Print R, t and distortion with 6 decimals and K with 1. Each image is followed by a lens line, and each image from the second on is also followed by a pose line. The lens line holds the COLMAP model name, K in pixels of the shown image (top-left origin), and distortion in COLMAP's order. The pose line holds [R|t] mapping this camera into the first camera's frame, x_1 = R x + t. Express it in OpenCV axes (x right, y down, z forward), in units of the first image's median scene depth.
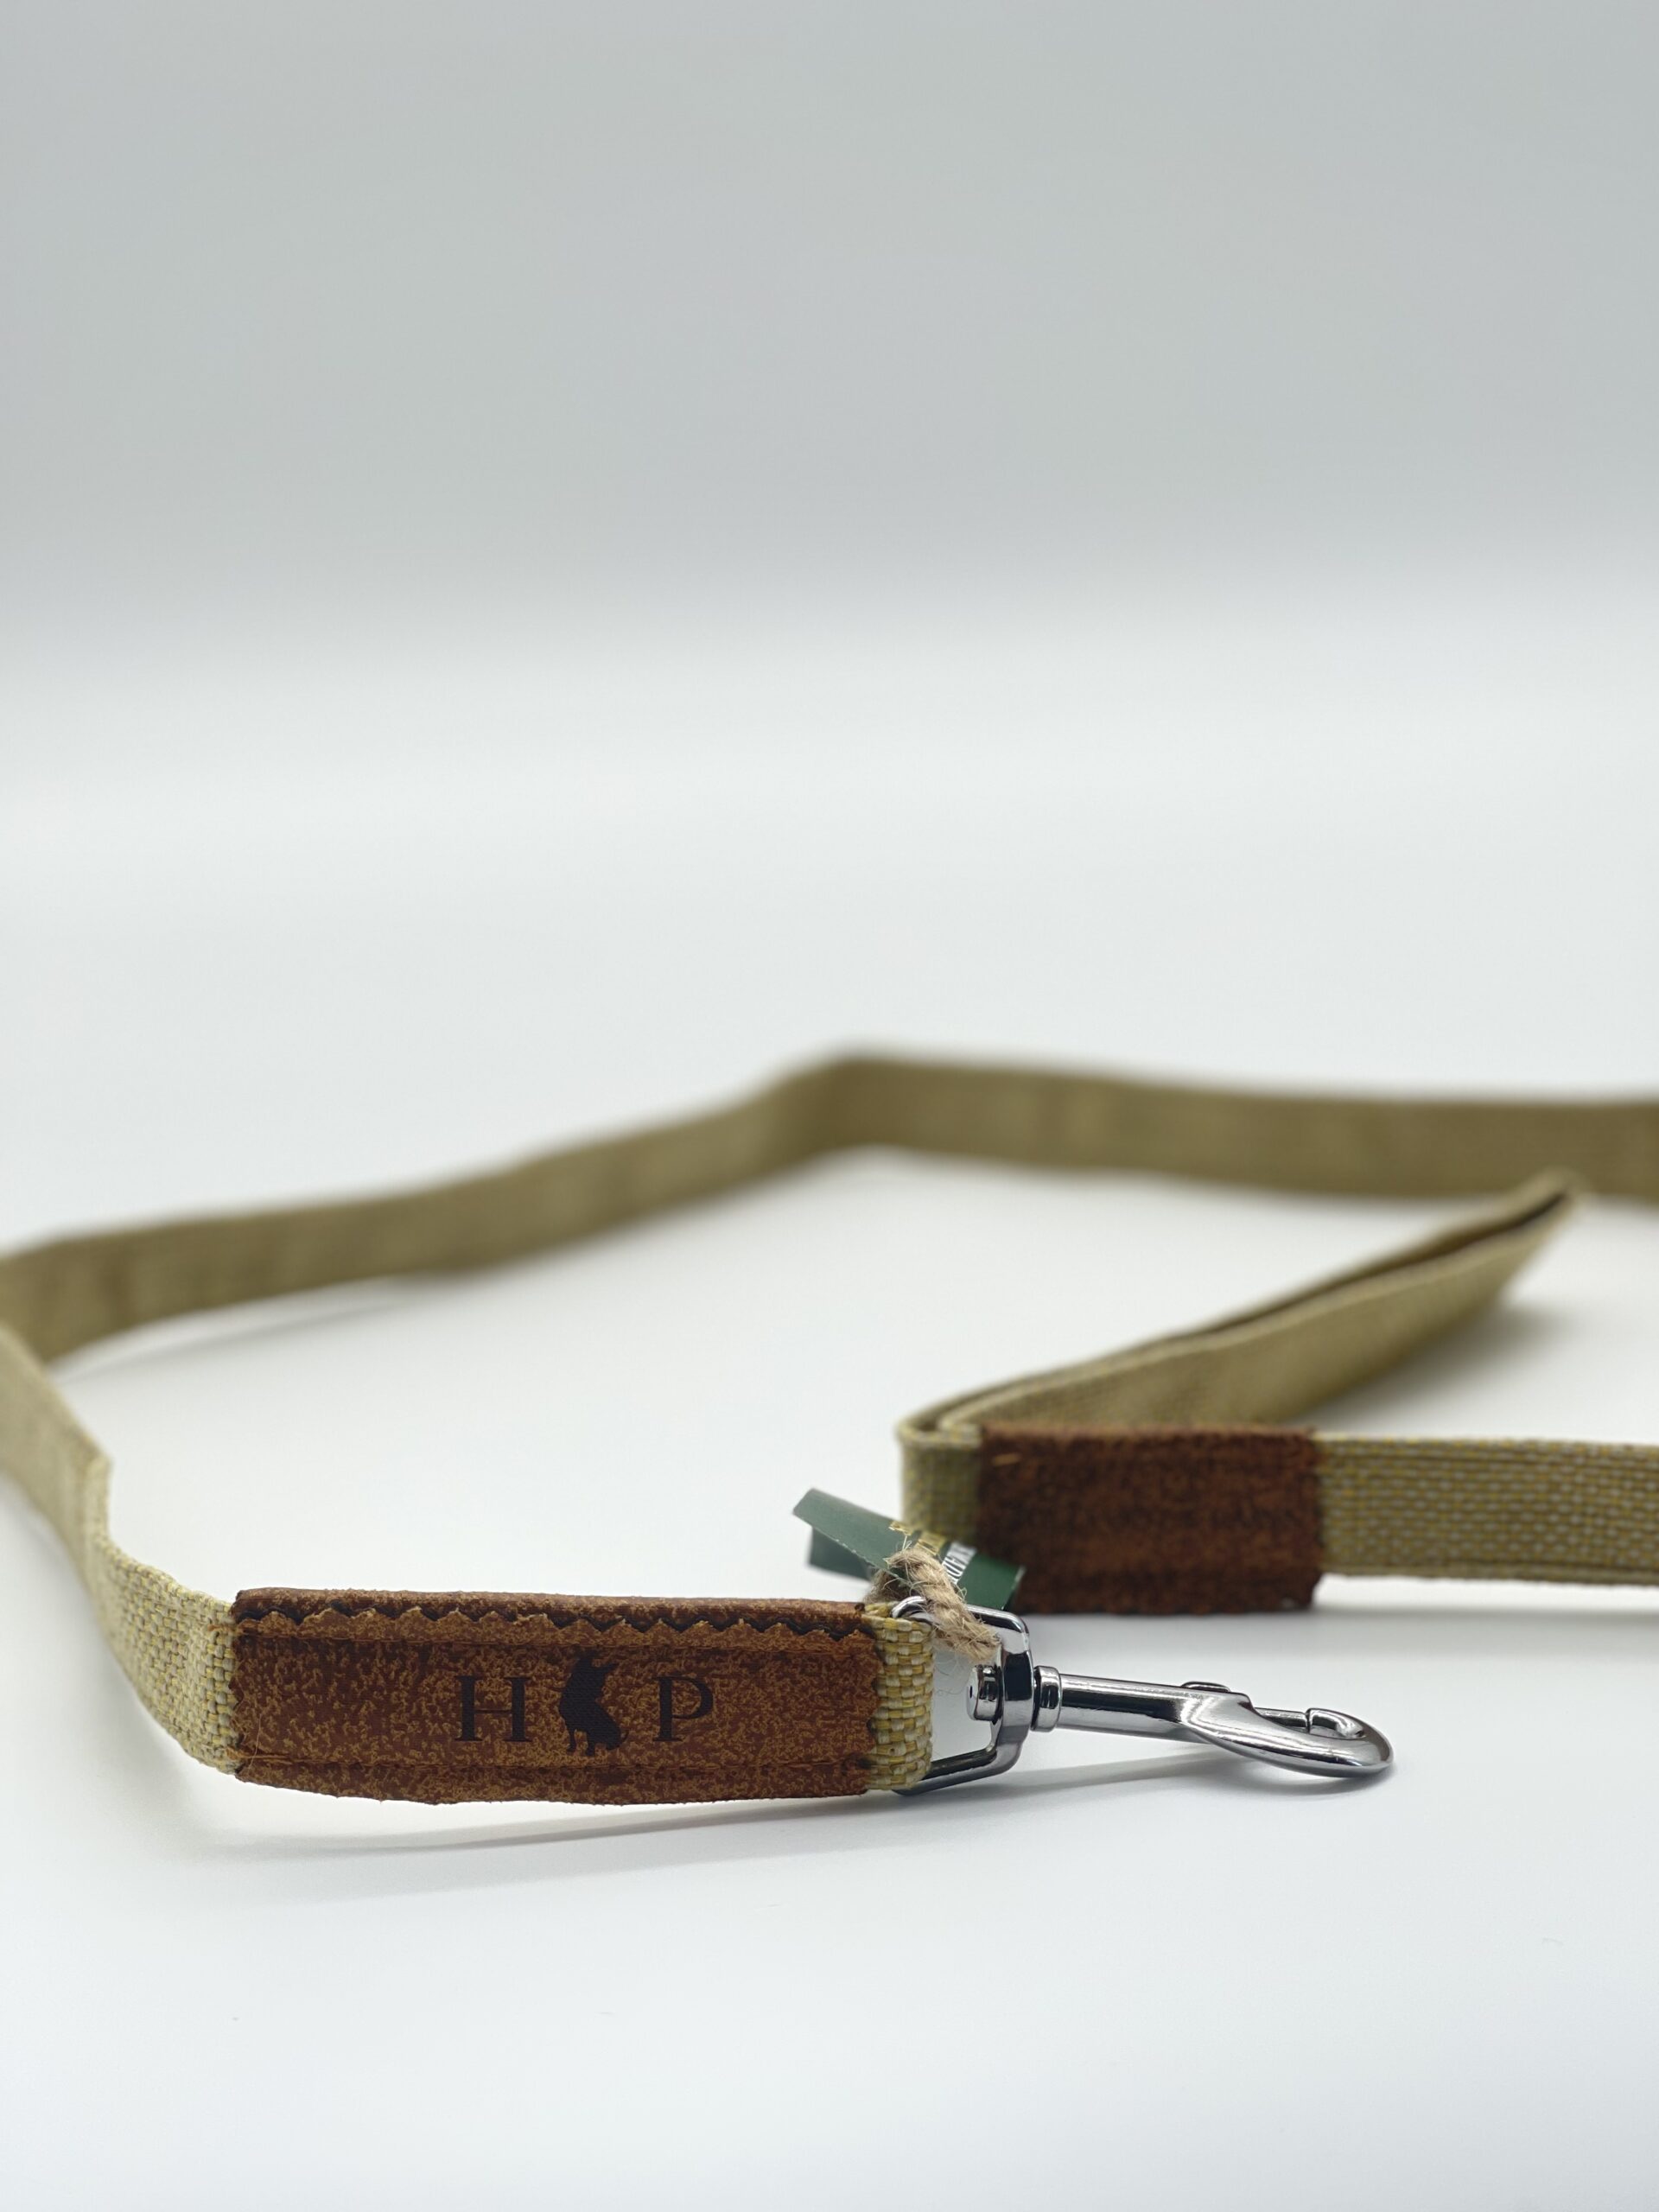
lens RADIAL K [[4108.6, 0, 829.5], [0, 4108.6, 1106.0], [0, 0, 1]] dist [1.347964, 0.011686]
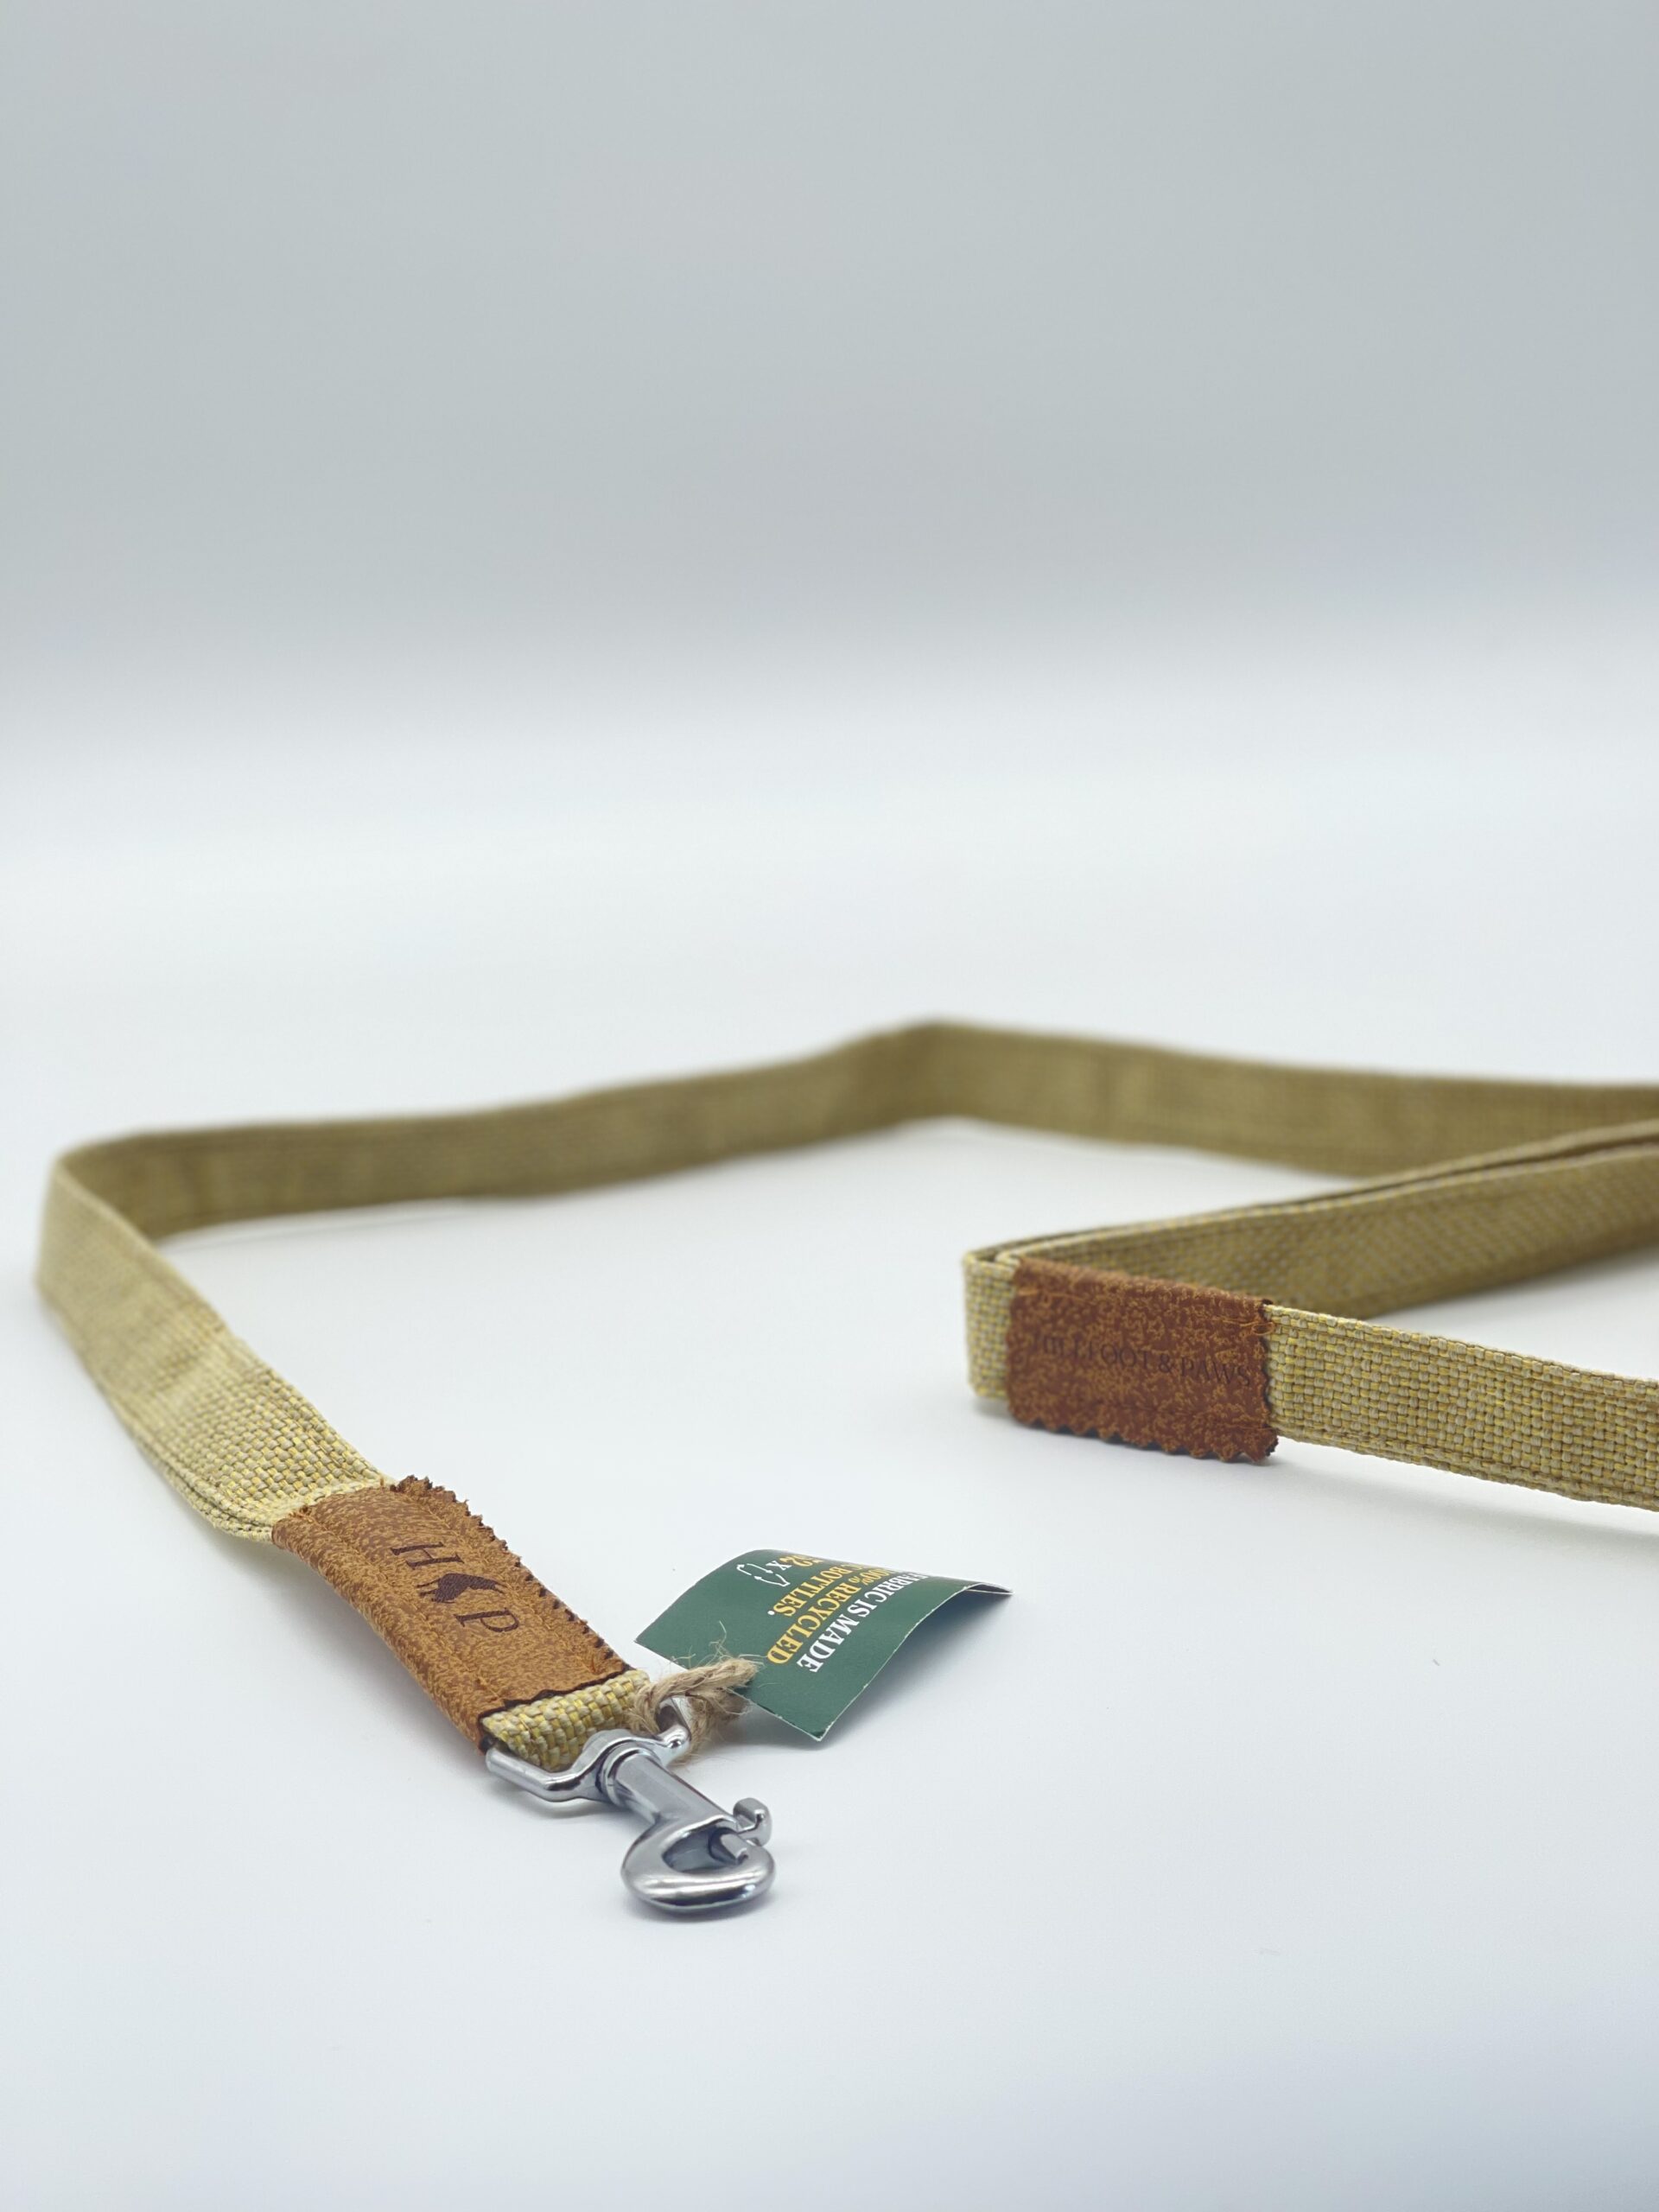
lens RADIAL K [[4147.2, 0, 829.5], [0, 4147.2, 1106.0], [0, 0, 1]] dist [-0.007411, -0.015157]
pose [[0.995893, 0.089293, -0.014983, -0.006707], [-0.089172, 0.995980, 0.008509, 0.014531], [0.015683, -0.007138, 0.999852, -0.283106]]
